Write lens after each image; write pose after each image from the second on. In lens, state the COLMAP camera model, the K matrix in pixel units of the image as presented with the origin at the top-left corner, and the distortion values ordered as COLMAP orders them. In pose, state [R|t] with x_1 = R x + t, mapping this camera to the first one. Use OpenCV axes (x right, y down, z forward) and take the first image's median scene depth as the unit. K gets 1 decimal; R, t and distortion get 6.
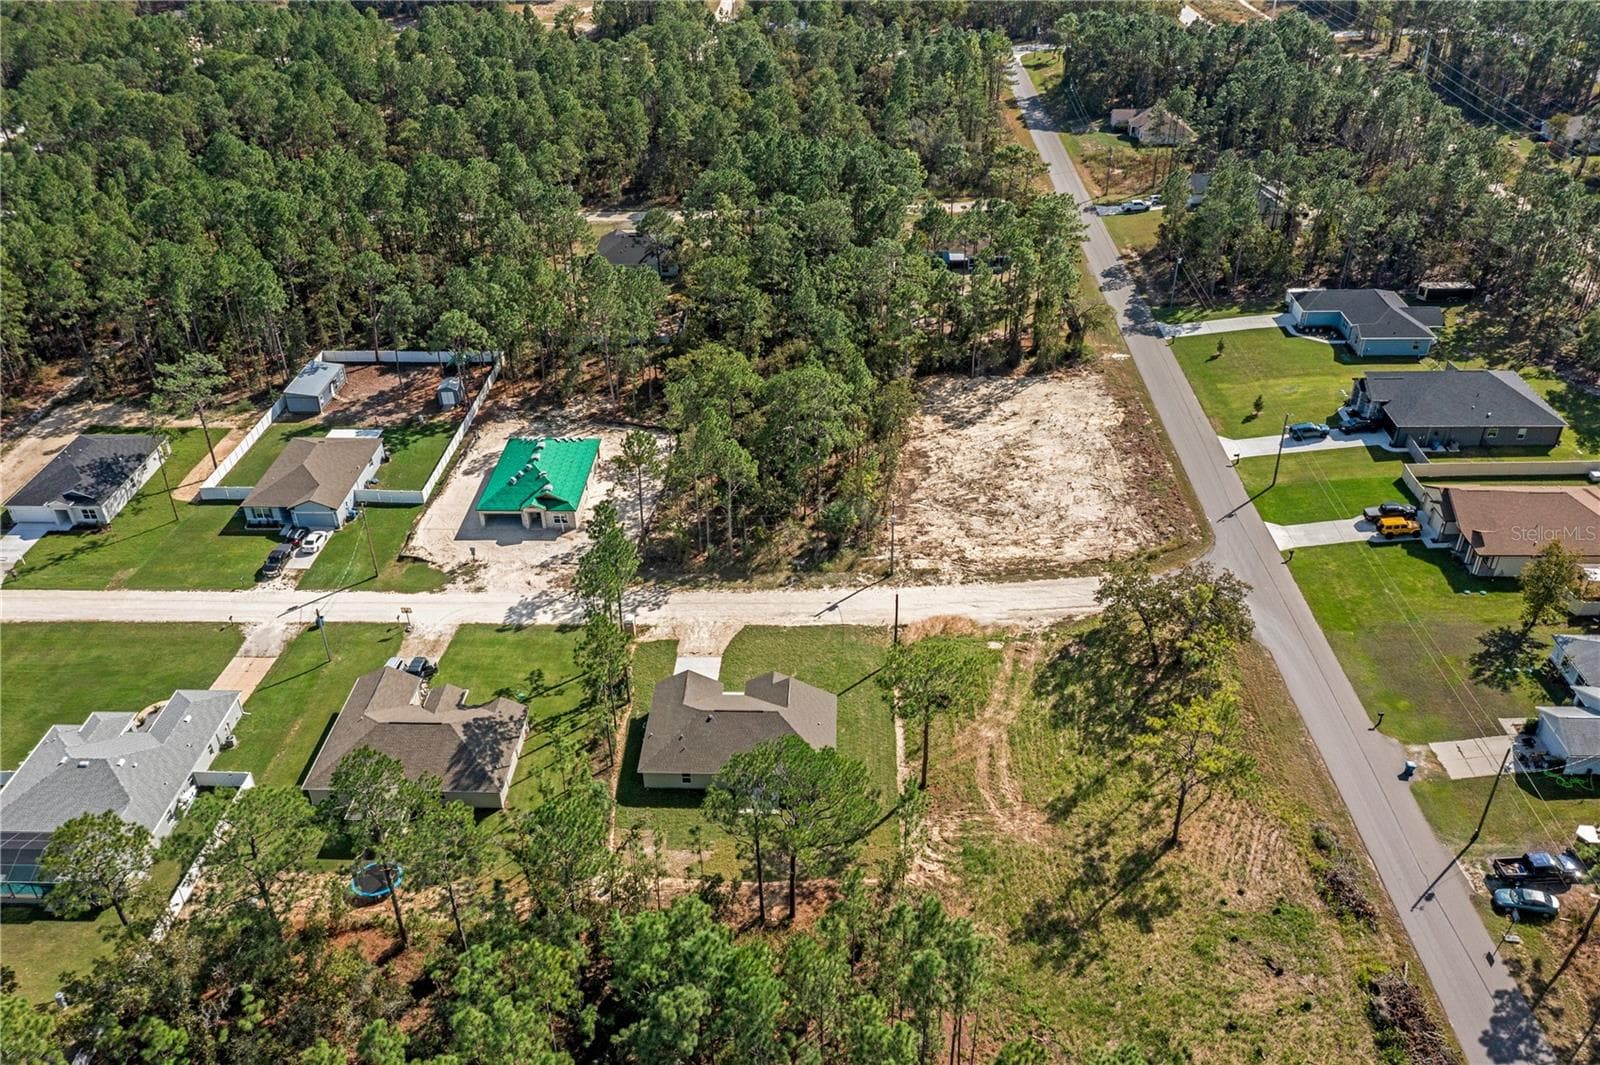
lens RADIAL K [[1261.0, 0, 800.0], [0, 1261.0, 532.5], [0, 0, 1]] dist [0.004320, -0.006090]
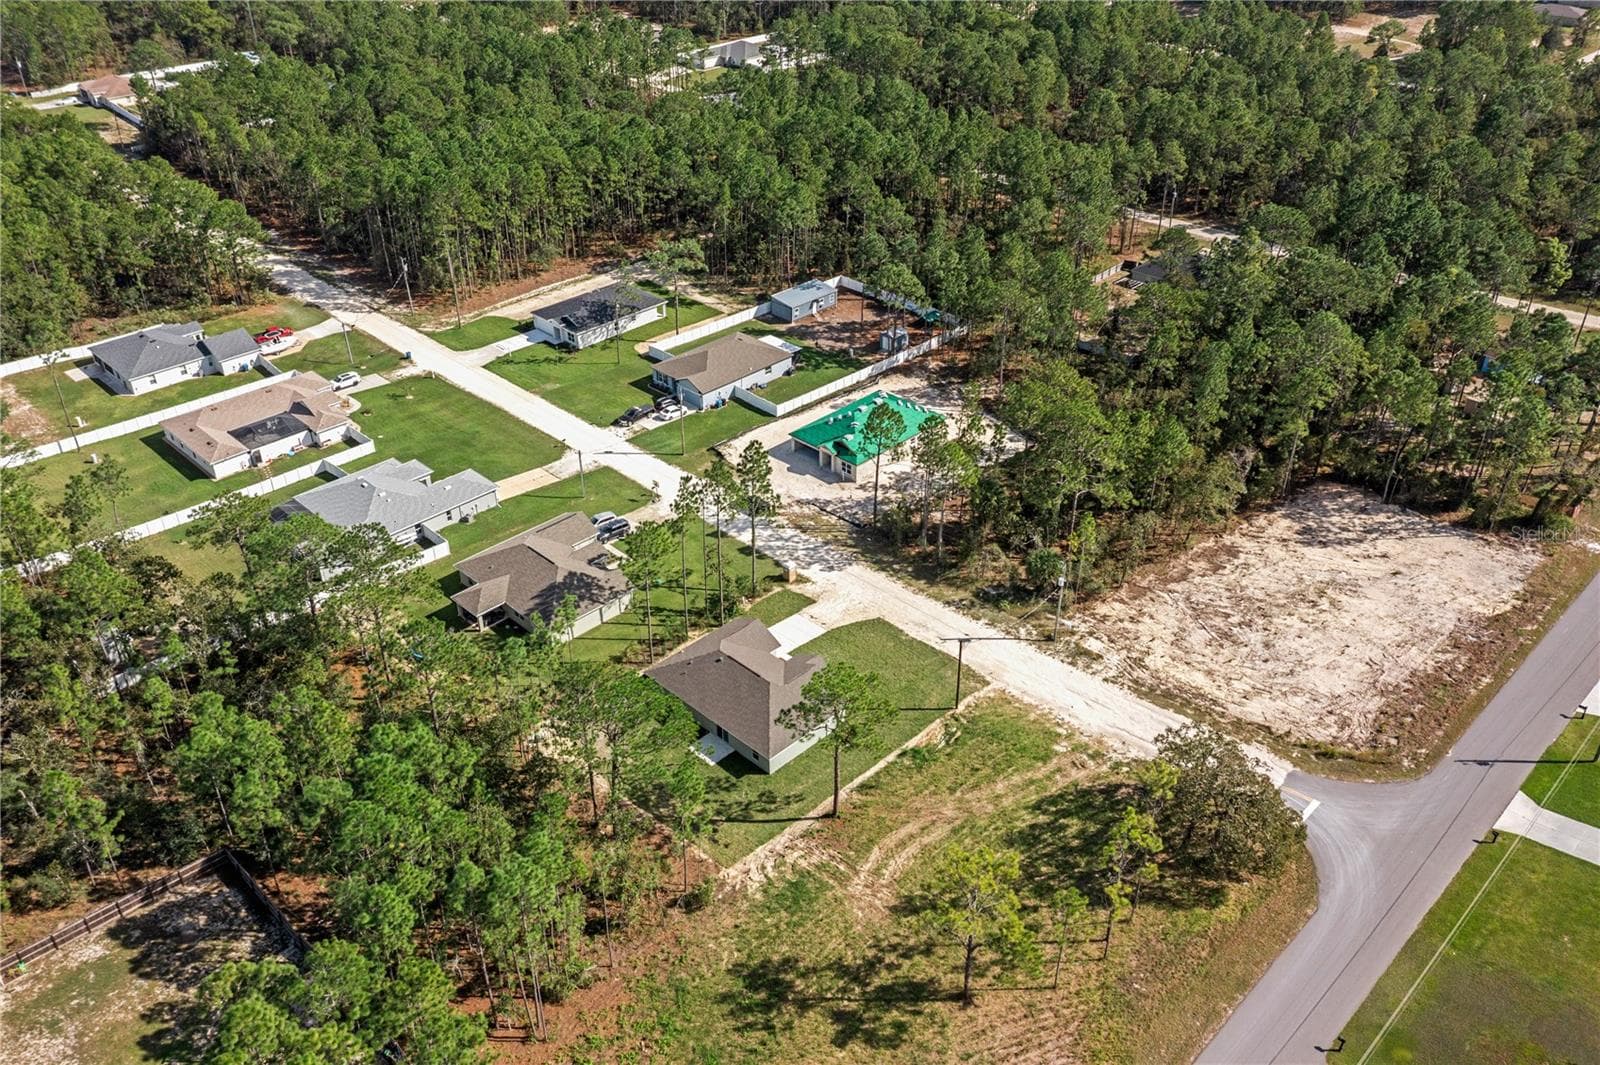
lens RADIAL K [[1261.0, 0, 800.0], [0, 1261.0, 532.5], [0, 0, 1]] dist [0.004320, -0.006090]
pose [[0.734021, 0.373946, -0.566901, 0.401116], [-0.370535, 0.920075, 0.127145, -0.081651], [0.569137, 0.116730, 0.813915, 0.128014]]
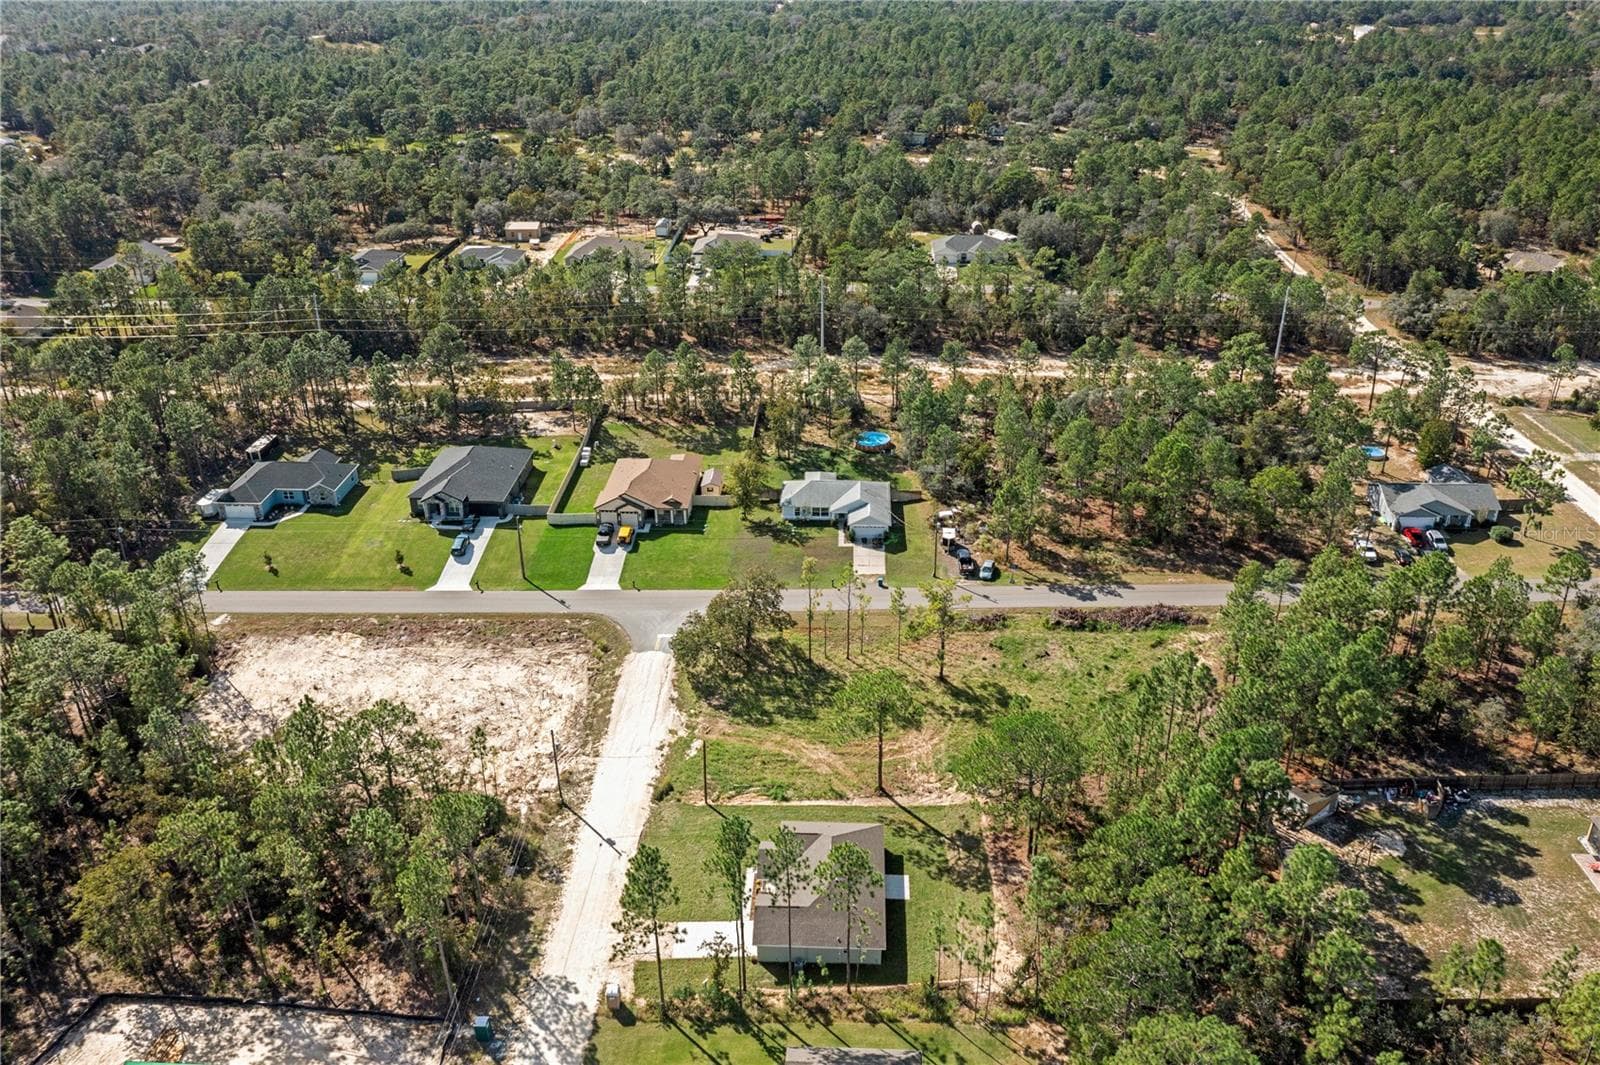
lens RADIAL K [[1261.0, 0, 800.0], [0, 1261.0, 532.5], [0, 0, 1]] dist [0.004320, -0.006090]
pose [[0.009713, -0.429161, 0.903176, -0.674331], [0.545131, 0.759471, 0.355015, -0.348910], [-0.838294, 0.488901, 0.241326, 0.474419]]
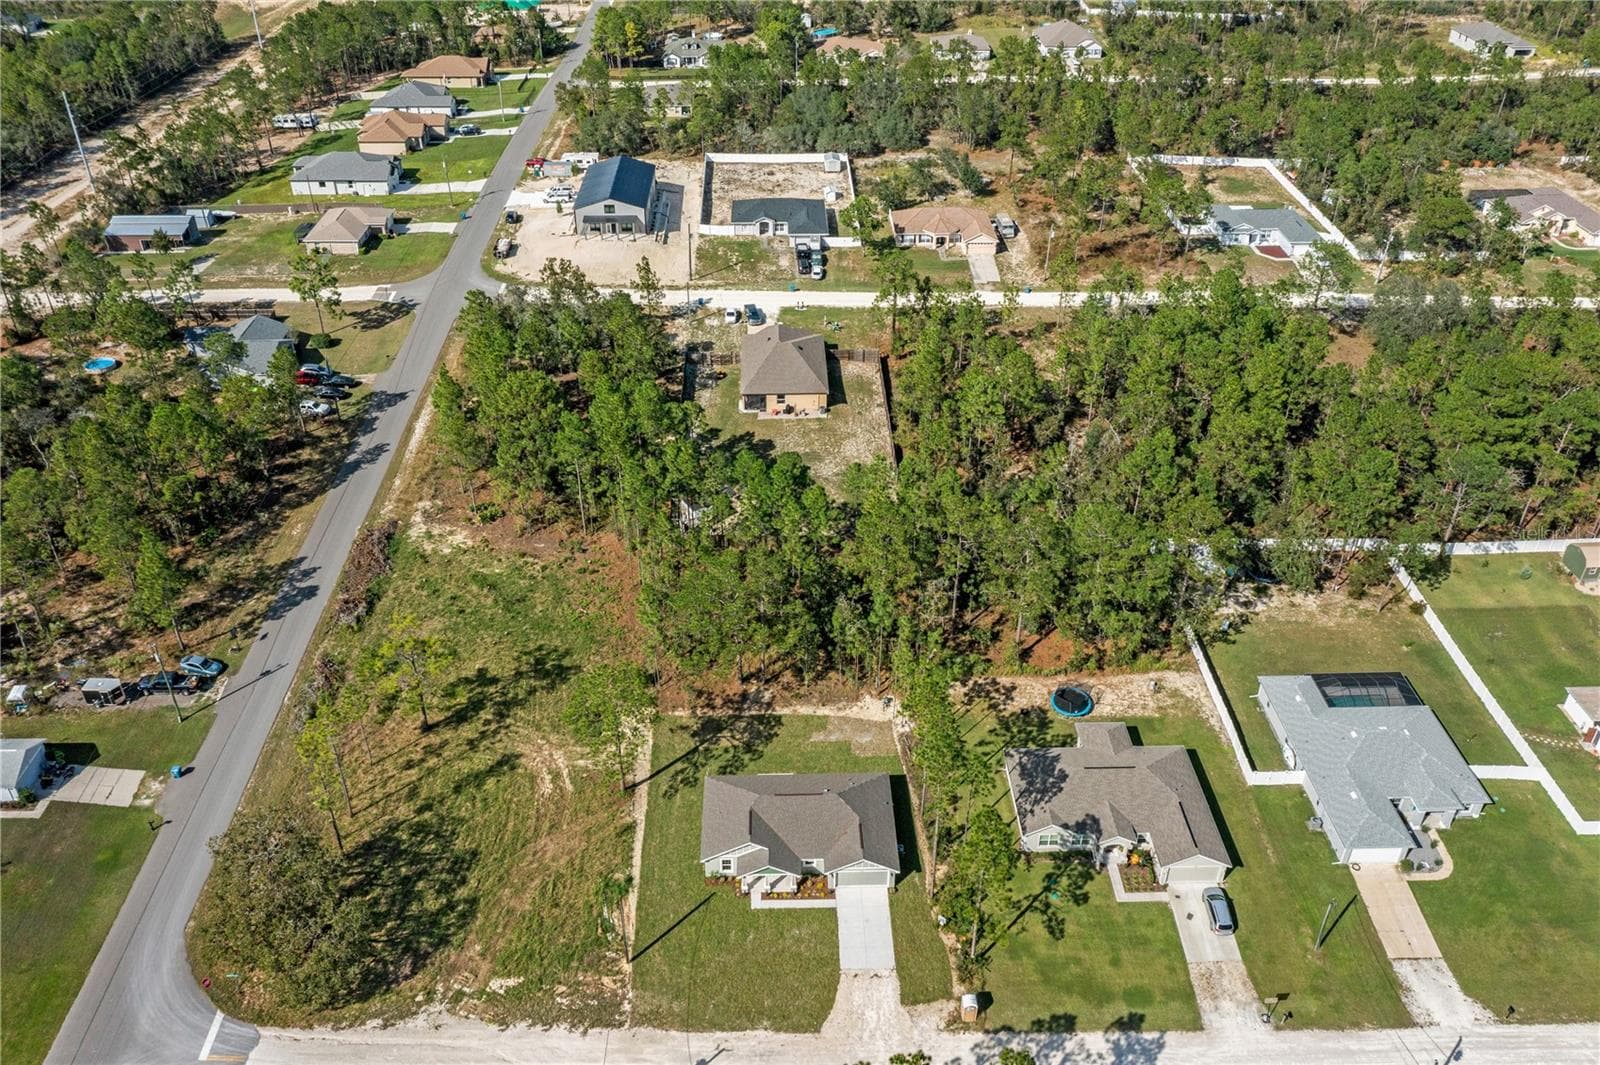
lens RADIAL K [[1261.0, 0, 800.0], [0, 1261.0, 532.5], [0, 0, 1]] dist [0.004320, -0.006090]
pose [[-0.997676, 0.048772, -0.047584, -0.009289], [-0.023839, 0.404356, 0.914291, -0.646976], [0.063833, 0.913300, -0.402254, 0.914899]]
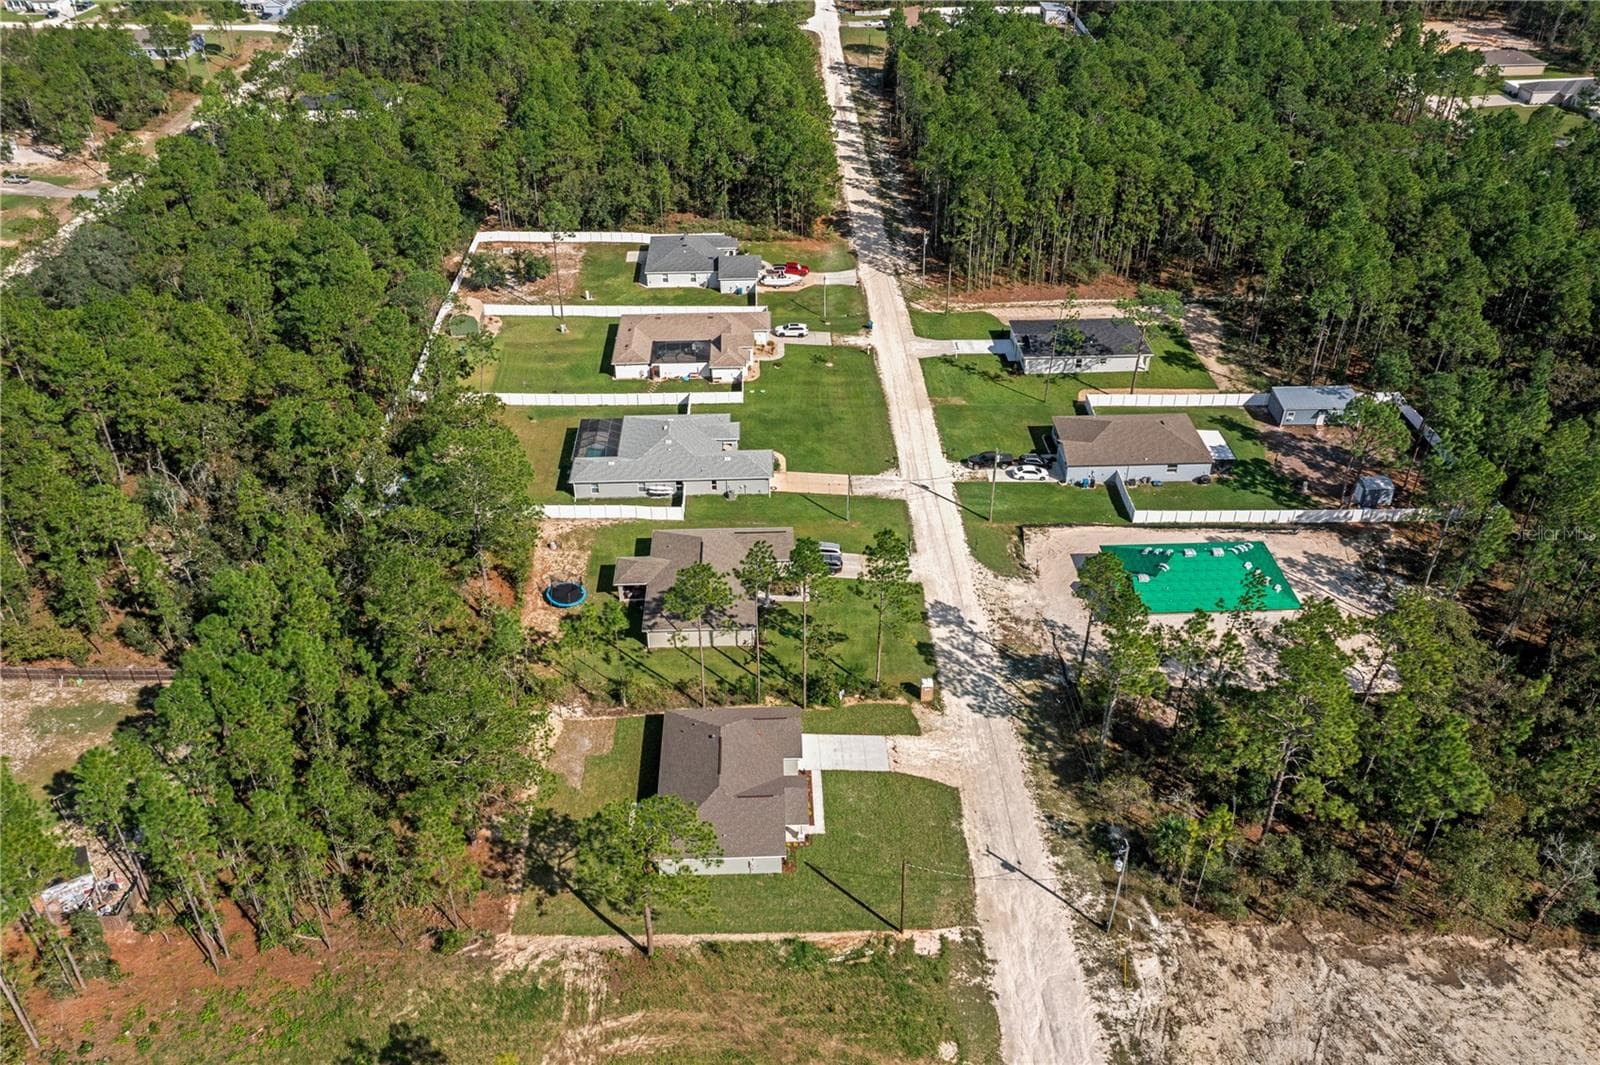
lens RADIAL K [[1261.0, 0, 800.0], [0, 1261.0, 532.5], [0, 0, 1]] dist [0.004320, -0.006090]
pose [[0.067263, 0.569092, -0.819518, 0.467113], [-0.534622, 0.714066, 0.451983, -0.319328], [0.842410, 0.407731, 0.352279, 0.495849]]
